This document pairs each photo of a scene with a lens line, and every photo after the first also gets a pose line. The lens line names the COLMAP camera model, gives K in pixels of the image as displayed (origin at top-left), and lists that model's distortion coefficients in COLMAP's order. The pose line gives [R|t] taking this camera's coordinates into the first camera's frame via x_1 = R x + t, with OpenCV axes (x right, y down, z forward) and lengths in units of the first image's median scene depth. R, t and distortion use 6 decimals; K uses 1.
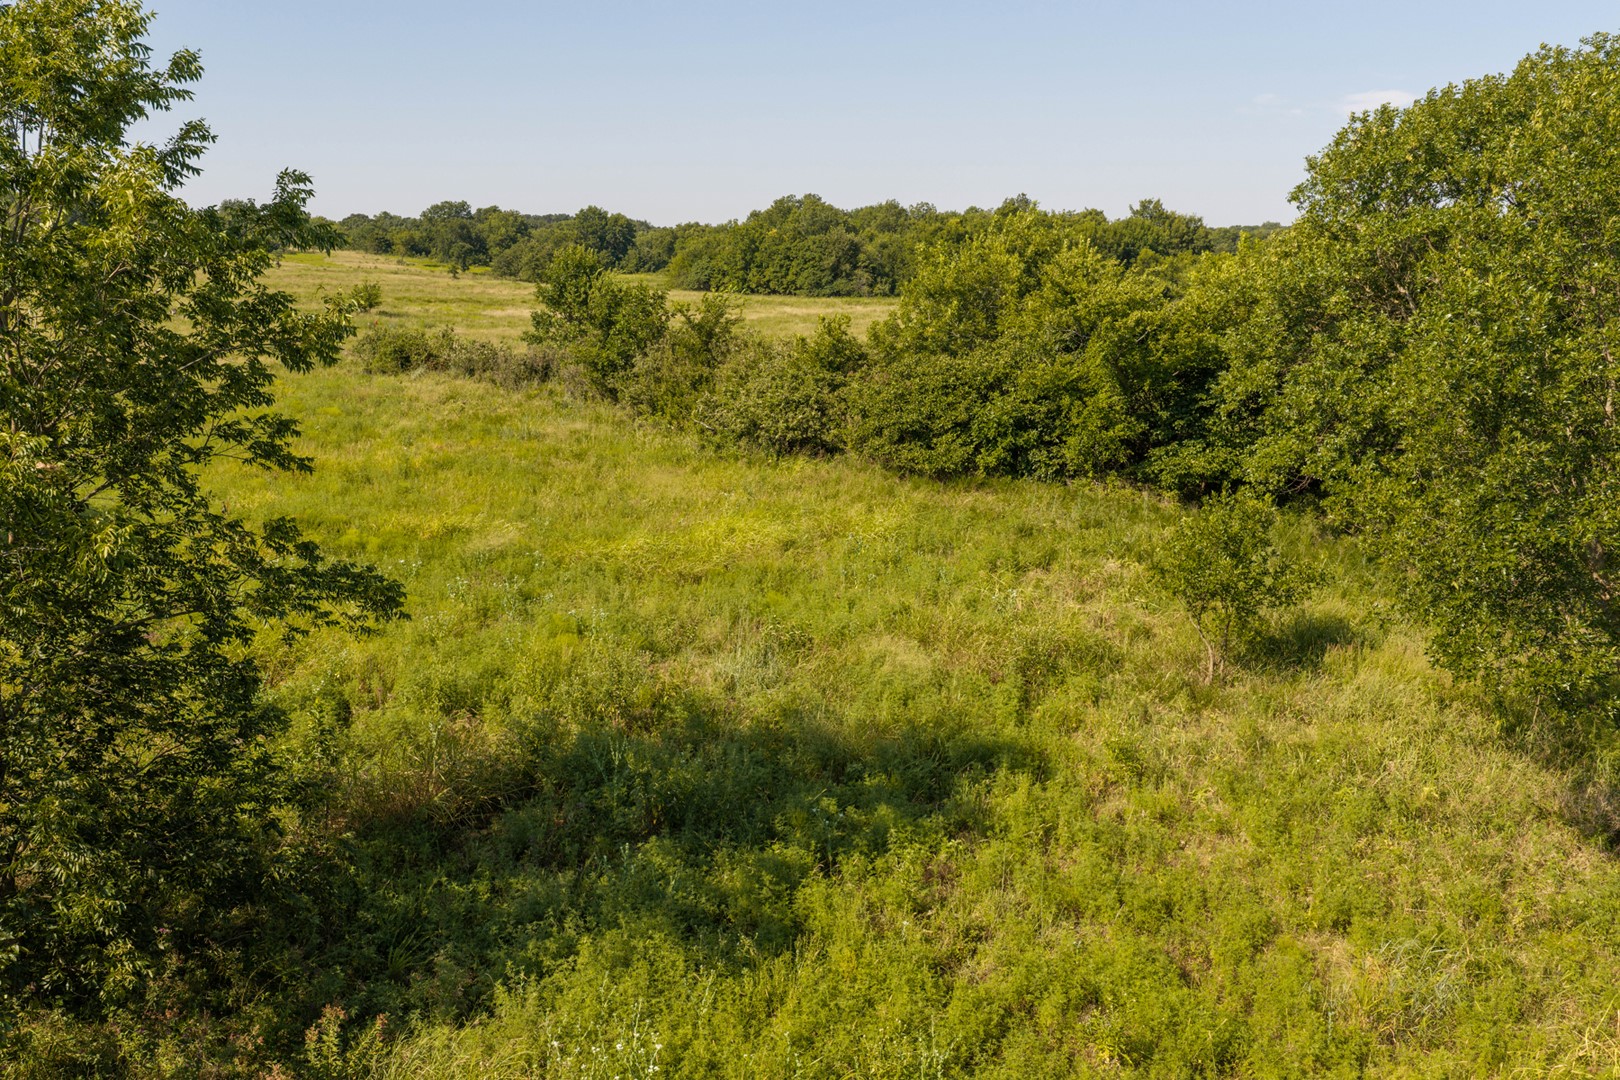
lens RADIAL K [[1347.8, 0, 812.4], [0, 1347.8, 533.0], [0, 0, 1]] dist [0.016595, -0.026206]
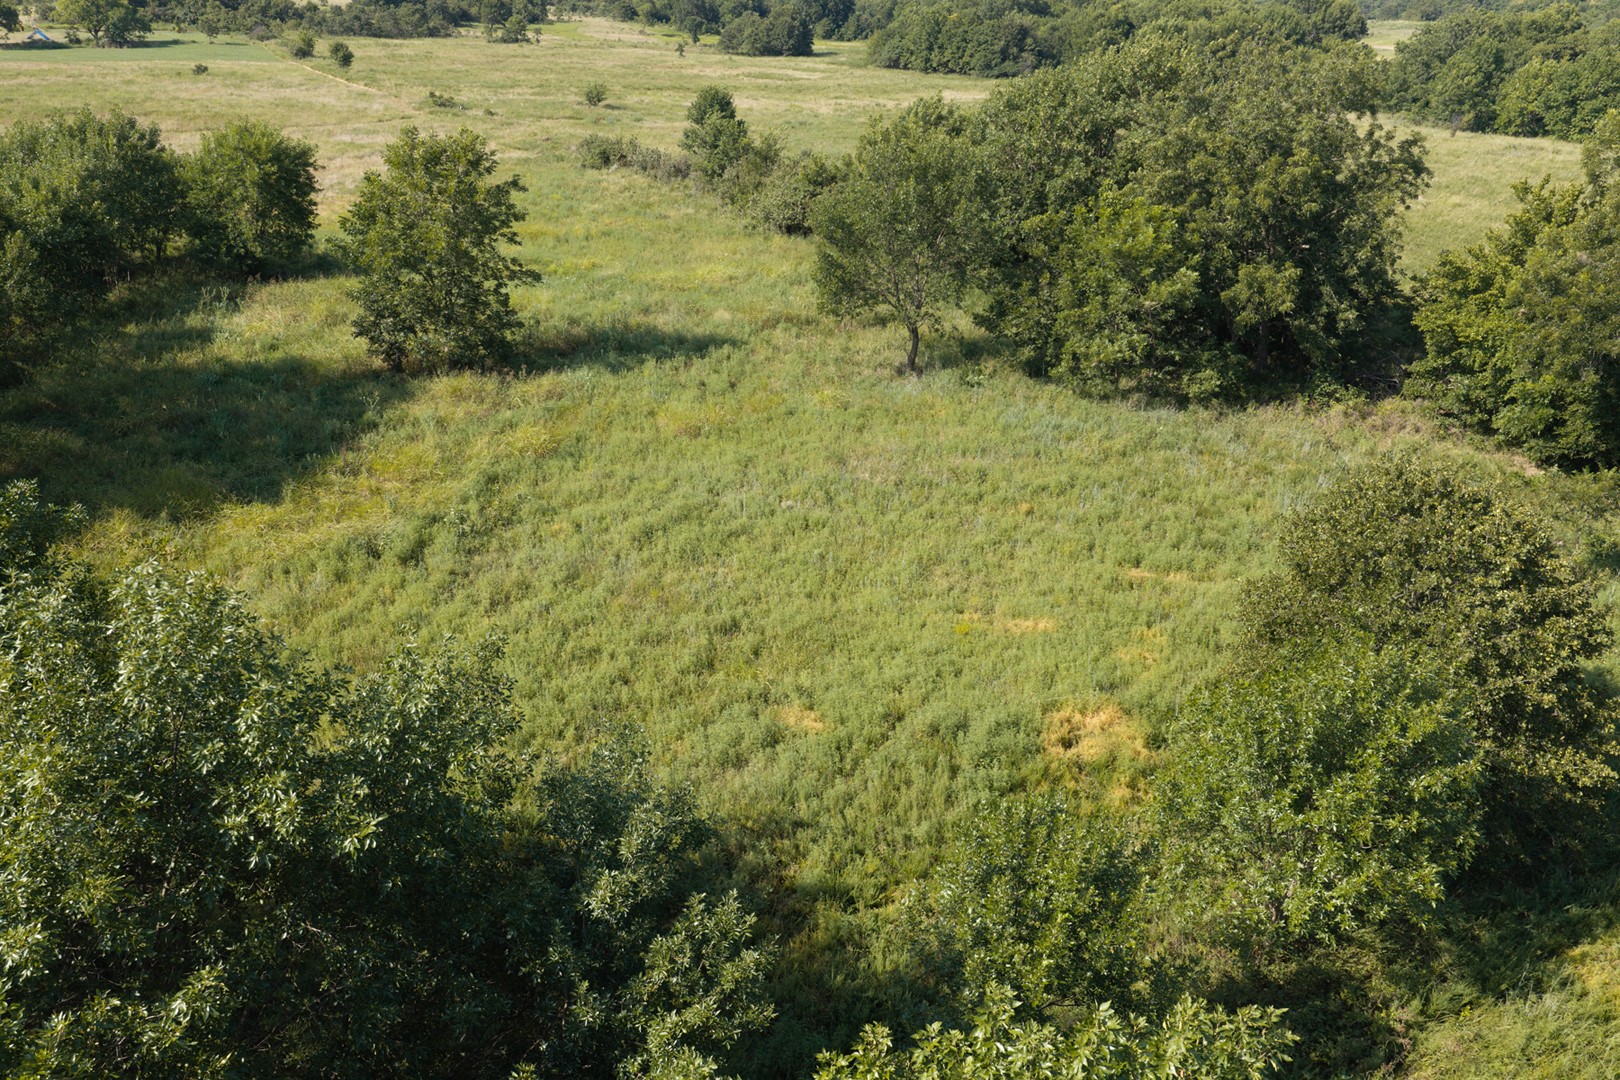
lens RADIAL K [[1347.8, 0, 806.3], [0, 1347.8, 535.4], [0, 0, 1]] dist [0.016595, -0.026206]
pose [[0.981800, 0.069345, -0.176806, 0.241224], [-0.036782, 0.982759, 0.181195, 0.008594], [0.186322, -0.171394, 0.967423, -0.563435]]
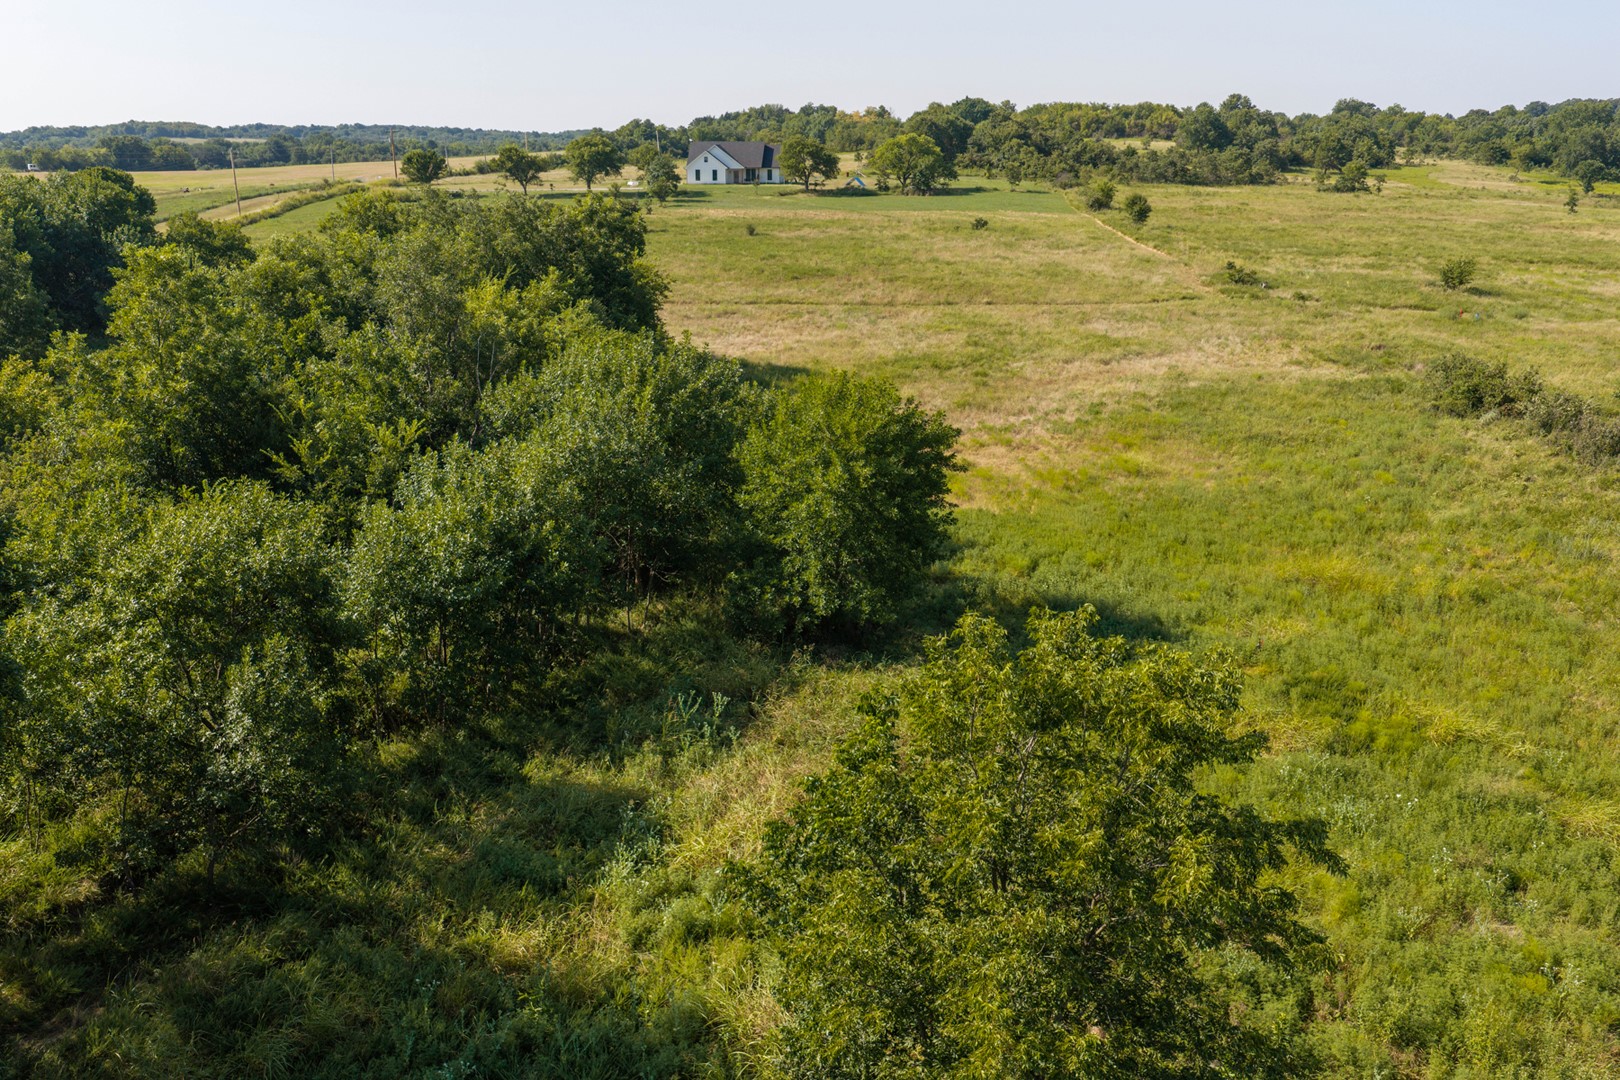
lens RADIAL K [[1347.8, 0, 814.0], [0, 1347.8, 543.9], [0, 0, 1]] dist [0.016595, -0.026206]
pose [[0.728143, 0.189118, -0.658819, 0.011003], [-0.126820, 0.981759, 0.141655, -0.108823], [0.673591, -0.019594, 0.738845, -0.042797]]
